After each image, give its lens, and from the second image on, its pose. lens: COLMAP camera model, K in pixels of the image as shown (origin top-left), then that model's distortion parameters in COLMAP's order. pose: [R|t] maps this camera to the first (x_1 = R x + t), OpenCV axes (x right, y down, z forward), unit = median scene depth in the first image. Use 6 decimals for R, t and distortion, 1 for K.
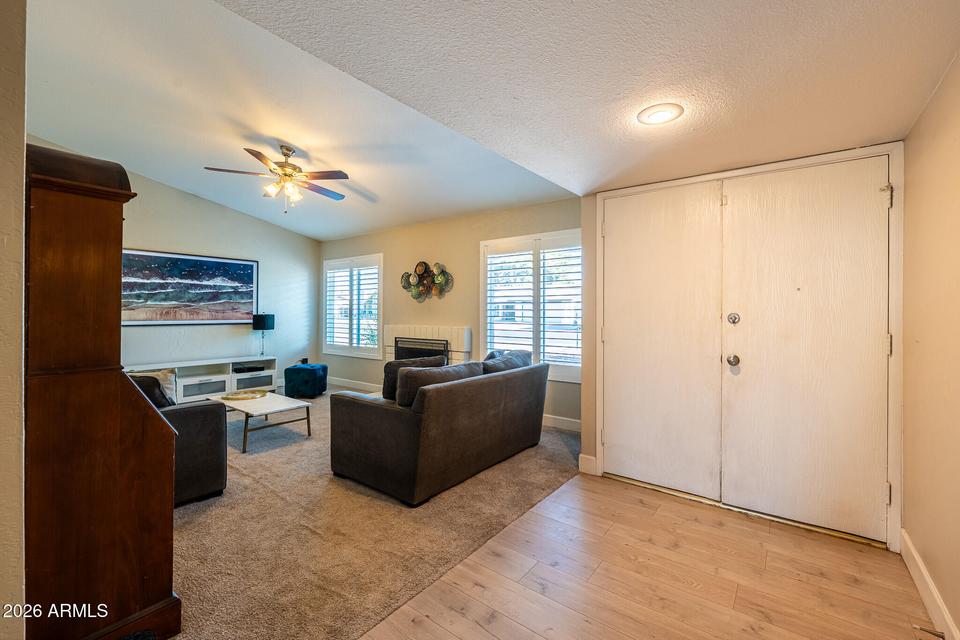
lens RADIAL K [[404.7, 0, 499.9], [0, 404.7, 309.1], [0, 0, 1]] dist [-0.003757, -0.001229]
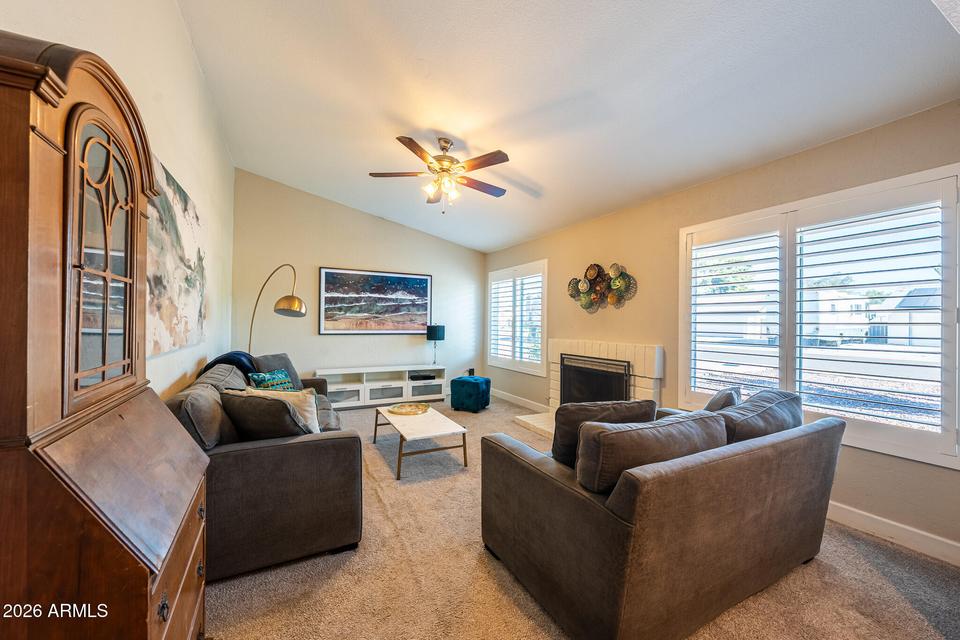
lens RADIAL K [[367.0, 0, 479.0], [0, 367.0, 322.9], [0, 0, 1]] dist [-0.000376, 0.000070]
pose [[0.897845, 0.007018, -0.440257, -0.090457], [-0.005125, 0.999972, 0.005490, 0.000469], [0.440283, -0.002673, 0.897855, 0.276381]]
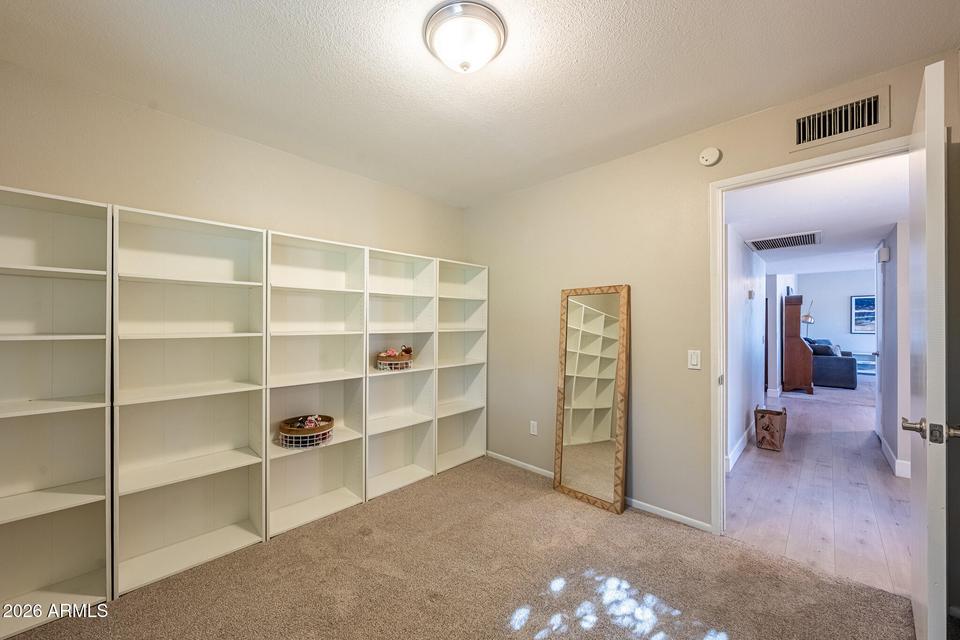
lens RADIAL K [[367.0, 0, 472.5], [0, 367.0, 324.4], [0, 0, 1]] dist [-0.000376, 0.000070]
pose [[-0.137775, -0.005259, -0.990450, 1.411734], [0.004495, 0.999972, -0.005935, -0.002740], [0.990453, -0.005269, -0.137748, -0.826301]]
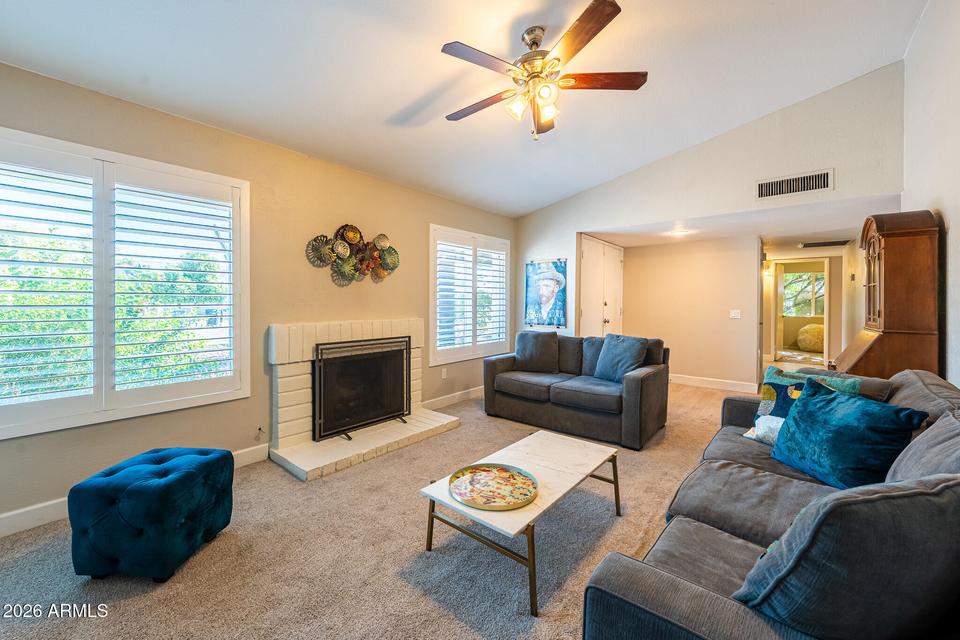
lens RADIAL K [[404.7, 0, 449.2], [0, 404.7, 298.2], [0, 0, 1]] dist [-0.003757, -0.001229]
pose [[0.068897, -0.000508, 0.997624, -1.070833], [-0.018354, 0.999830, 0.001777, -0.001613], [-0.997455, -0.018433, 0.068876, 1.000762]]
